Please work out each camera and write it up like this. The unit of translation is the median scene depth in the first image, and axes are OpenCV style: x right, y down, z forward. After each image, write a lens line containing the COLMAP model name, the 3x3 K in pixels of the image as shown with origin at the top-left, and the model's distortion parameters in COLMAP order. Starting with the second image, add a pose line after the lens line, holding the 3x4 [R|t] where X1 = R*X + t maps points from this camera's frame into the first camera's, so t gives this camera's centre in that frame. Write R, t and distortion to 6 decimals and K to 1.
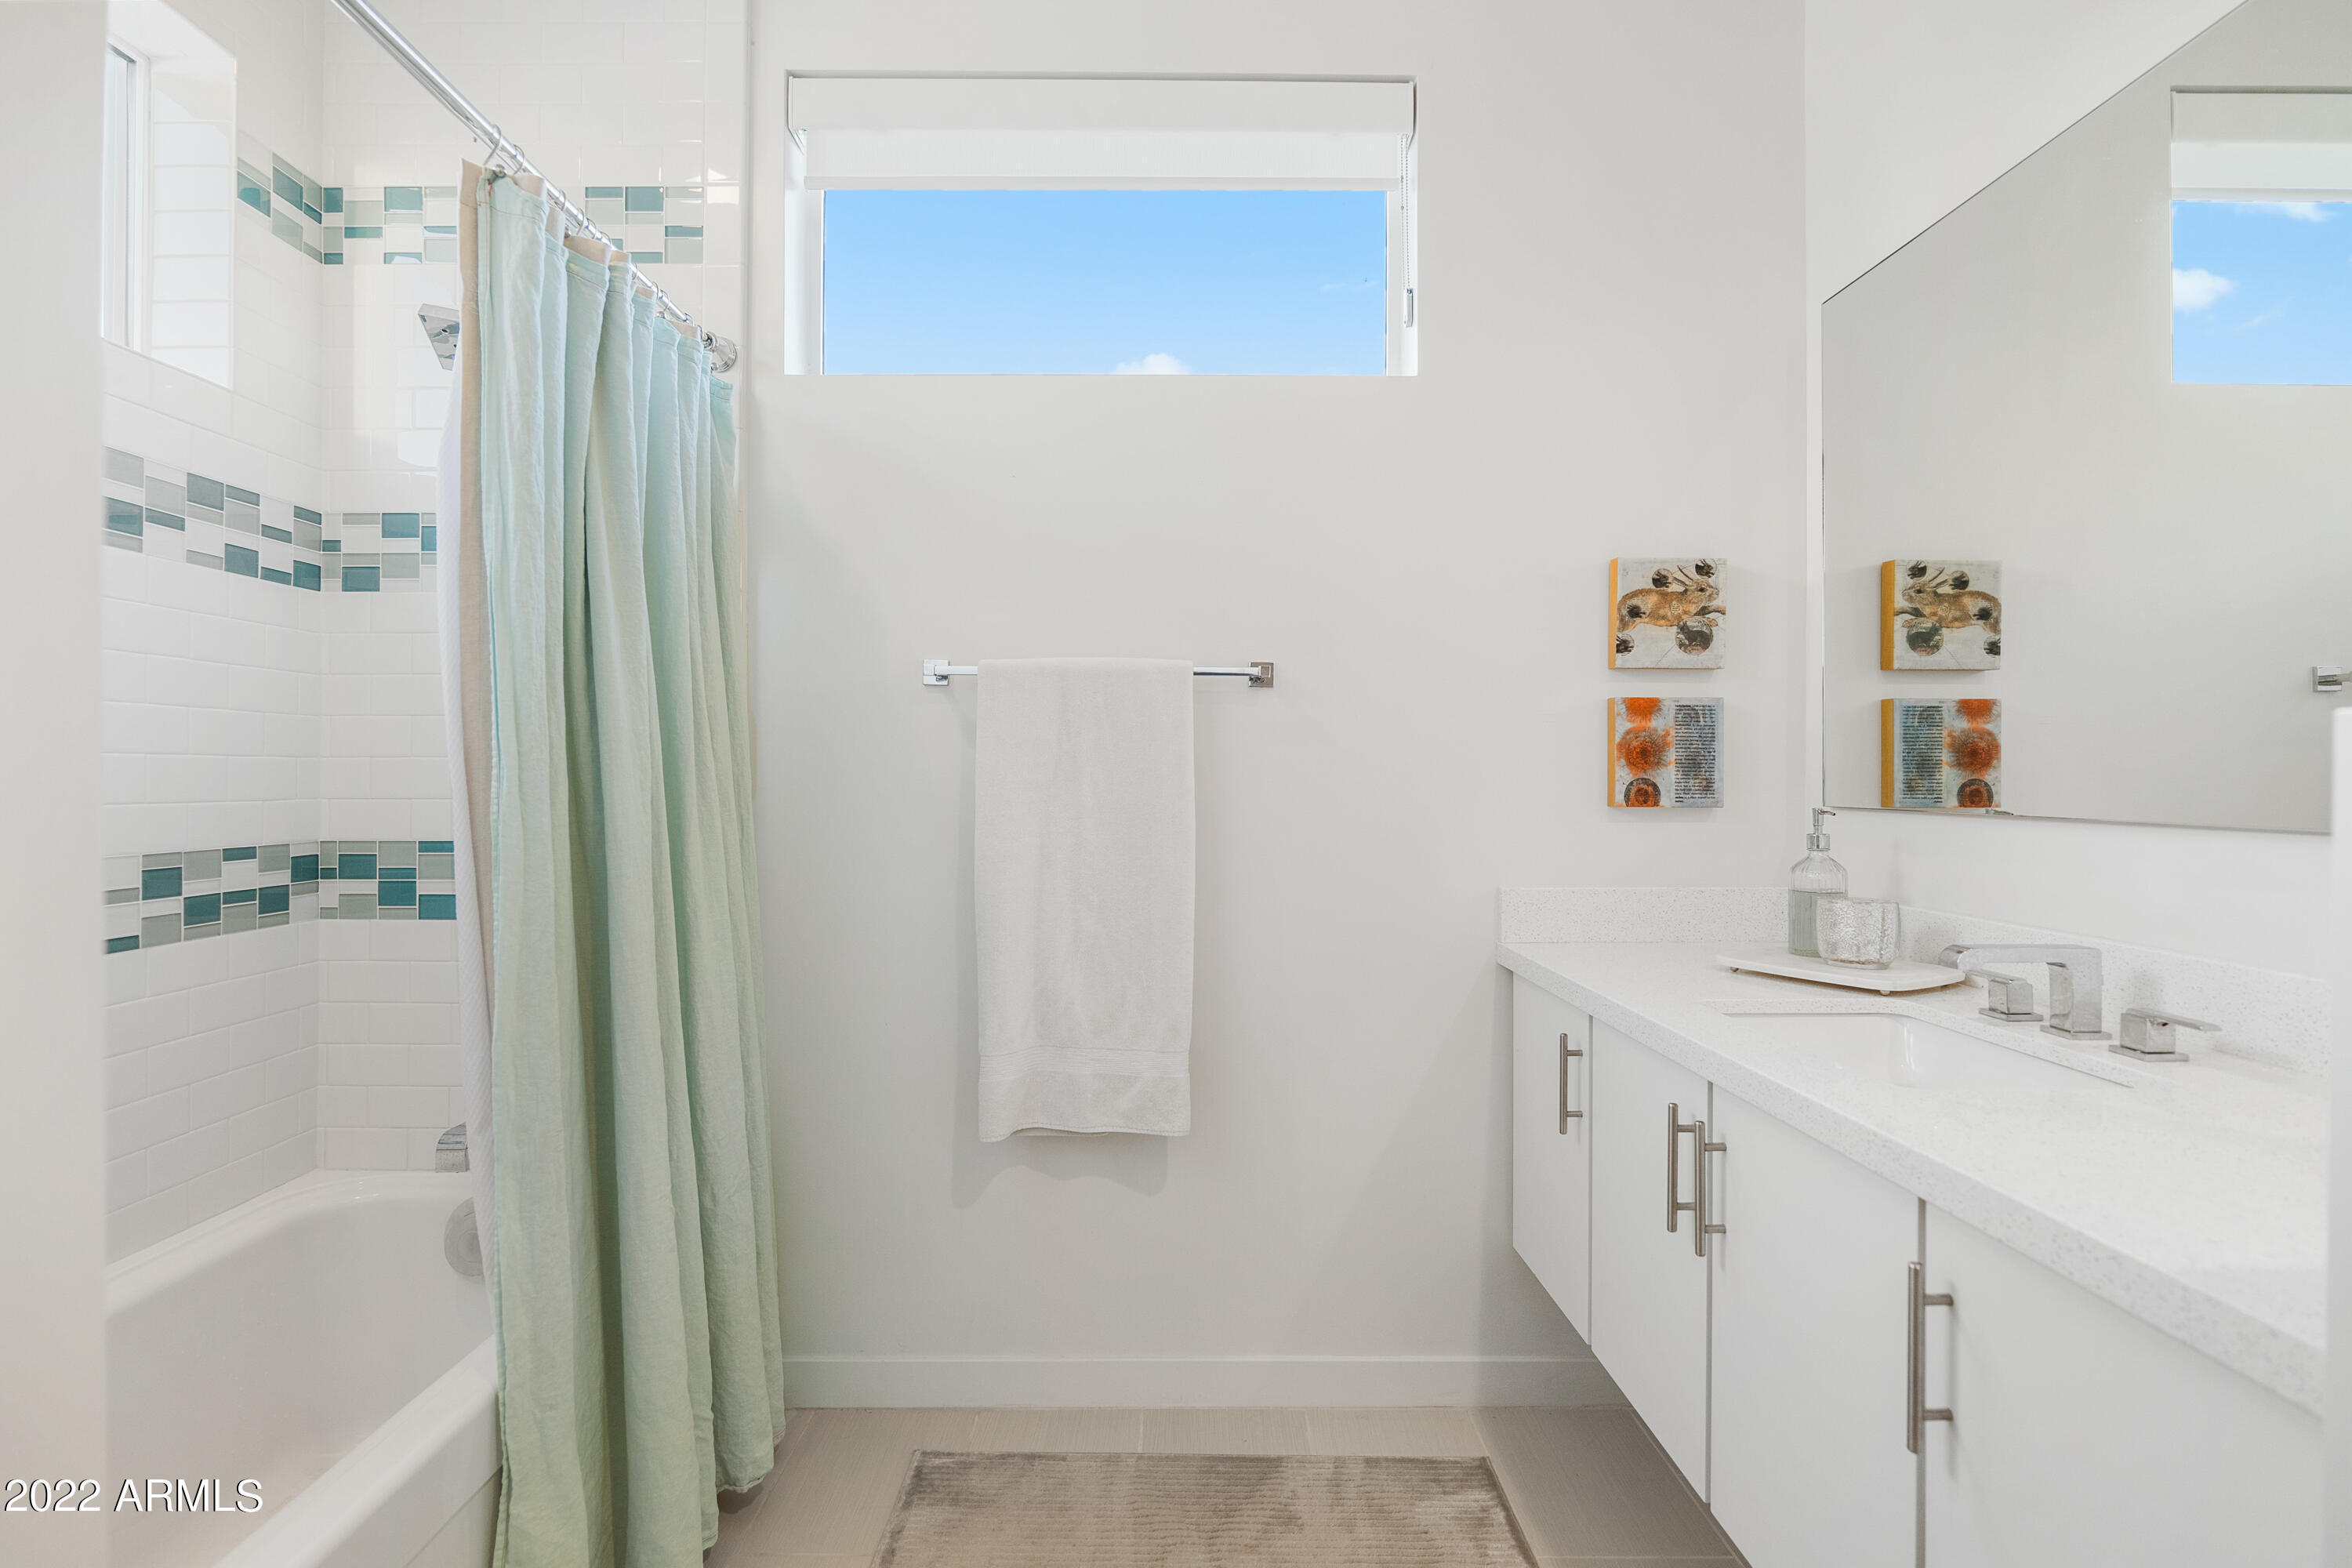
lens RADIAL K [[1137.4, 0, 1182.2], [0, 1137.4, 775.2], [0, 0, 1]] dist [-0.016612, 0.001407]
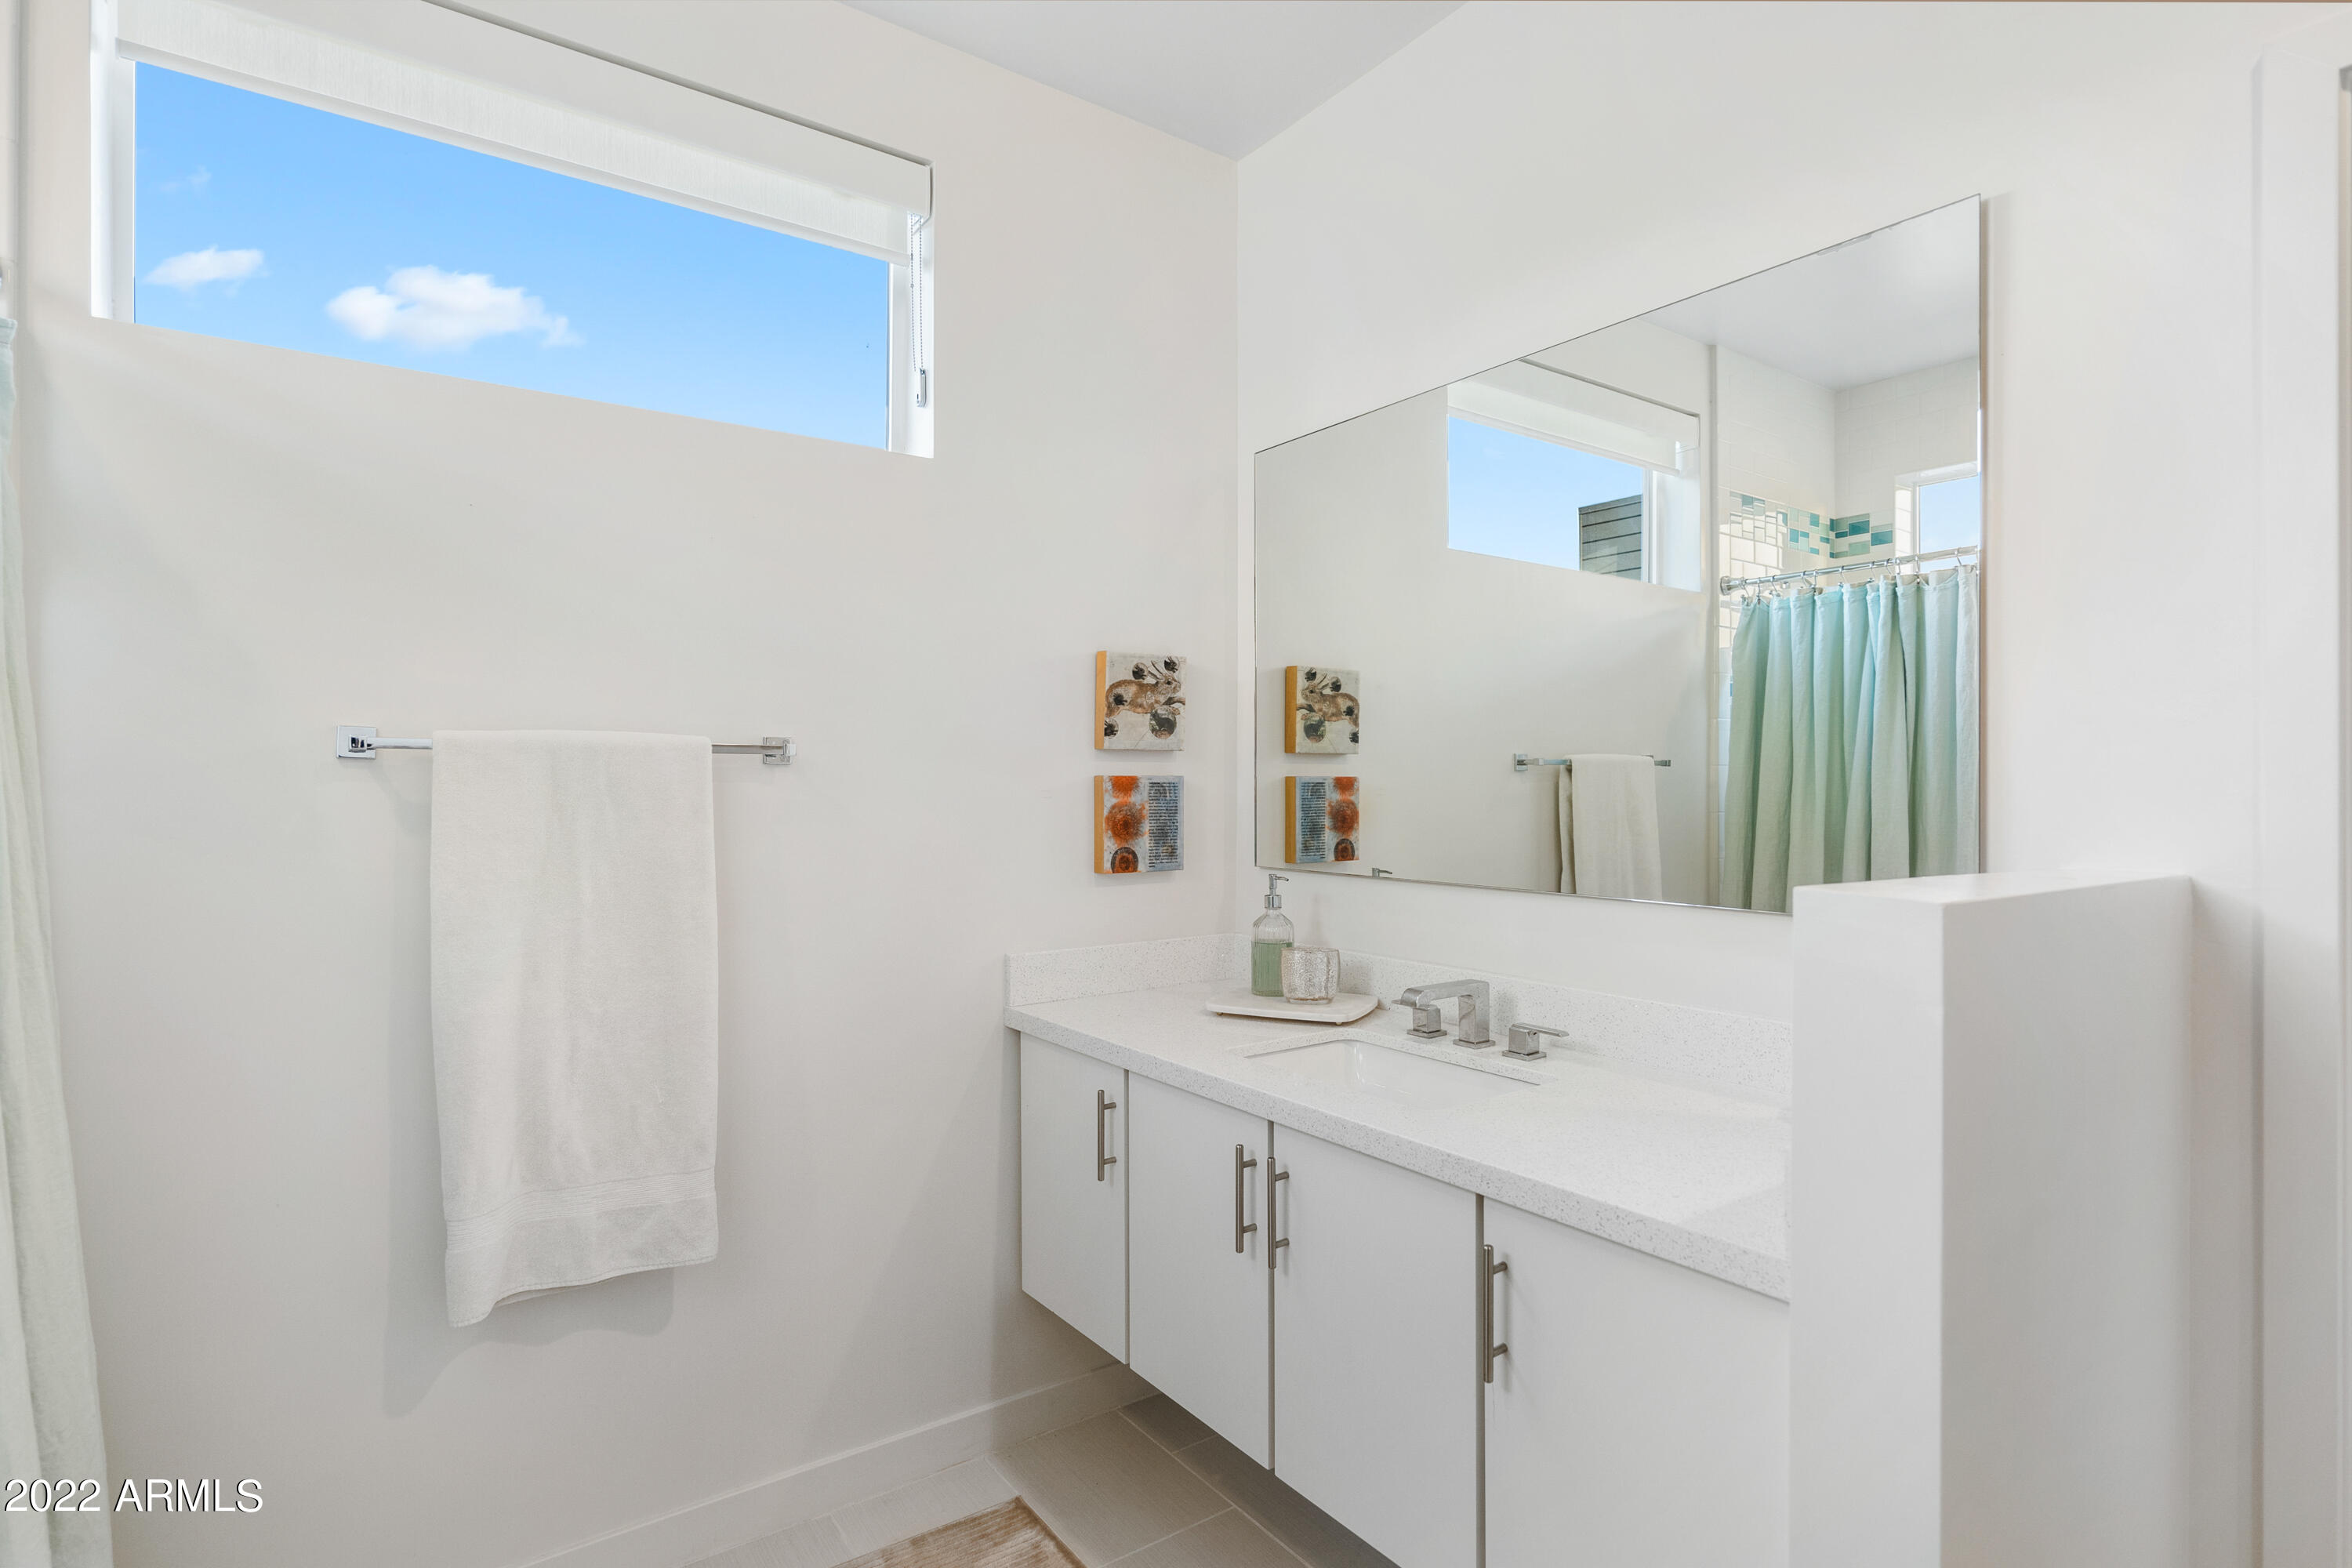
lens RADIAL K [[1163.3, 0, 1176.0], [0, 1163.3, 784.0], [0, 0, 1]] dist [-0.010571, 0.000341]
pose [[0.817614, -0.004252, 0.575750, -0.219744], [0.003423, 0.999991, 0.002523, -0.063458], [-0.575756, -0.000092, 0.817622, 0.024500]]
